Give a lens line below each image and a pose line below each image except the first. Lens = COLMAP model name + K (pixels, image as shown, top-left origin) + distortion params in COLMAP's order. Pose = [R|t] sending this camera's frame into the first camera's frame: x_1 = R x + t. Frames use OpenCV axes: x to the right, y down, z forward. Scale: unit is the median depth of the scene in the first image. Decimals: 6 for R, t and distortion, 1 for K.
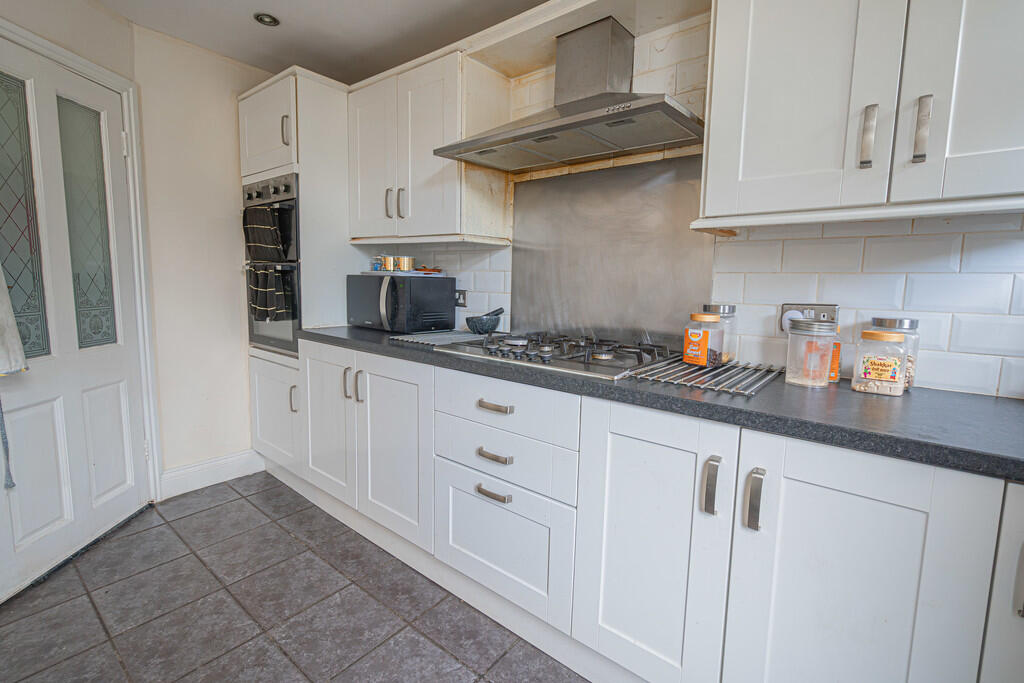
lens RADIAL K [[465.6, 0, 509.7], [0, 465.6, 334.2], [0, 0, 1]] dist [-0.001061, 0.000091]
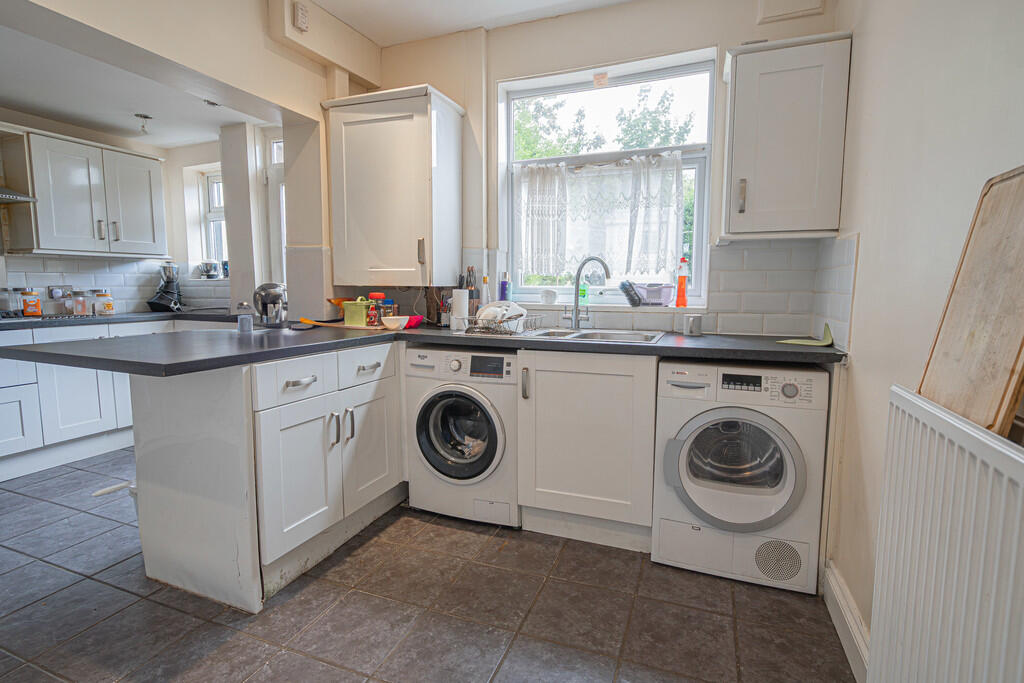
lens RADIAL K [[491.3, 0, 512.4], [0, 491.3, 336.0], [0, 0, 1]] dist [-0.003084, -0.000428]
pose [[-0.302612, -0.121332, 0.945359, -1.643119], [0.097782, 0.982678, 0.157422, 0.012528], [-0.948085, 0.140077, -0.285506, -0.291168]]
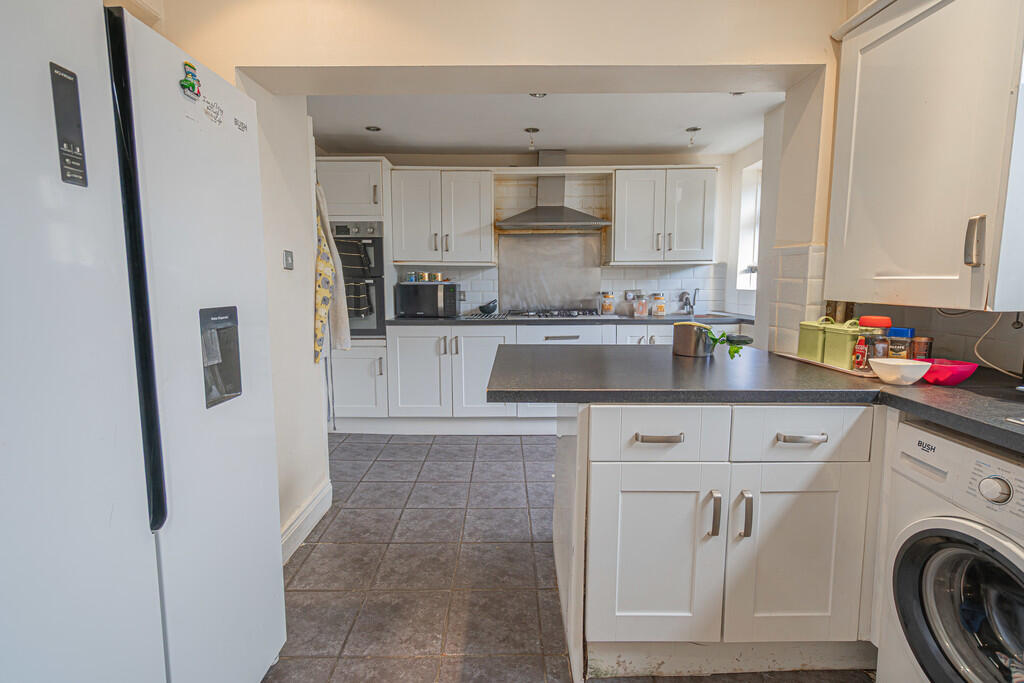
lens RADIAL K [[472.4, 0, 511.0], [0, 472.4, 334.6], [0, 0, 1]] dist [-0.007392, 0.000452]
pose [[0.771210, -0.099543, 0.628750, -1.237333], [0.094672, 0.994649, 0.041350, 0.012428], [-0.629502, 0.027635, 0.776507, -0.544582]]
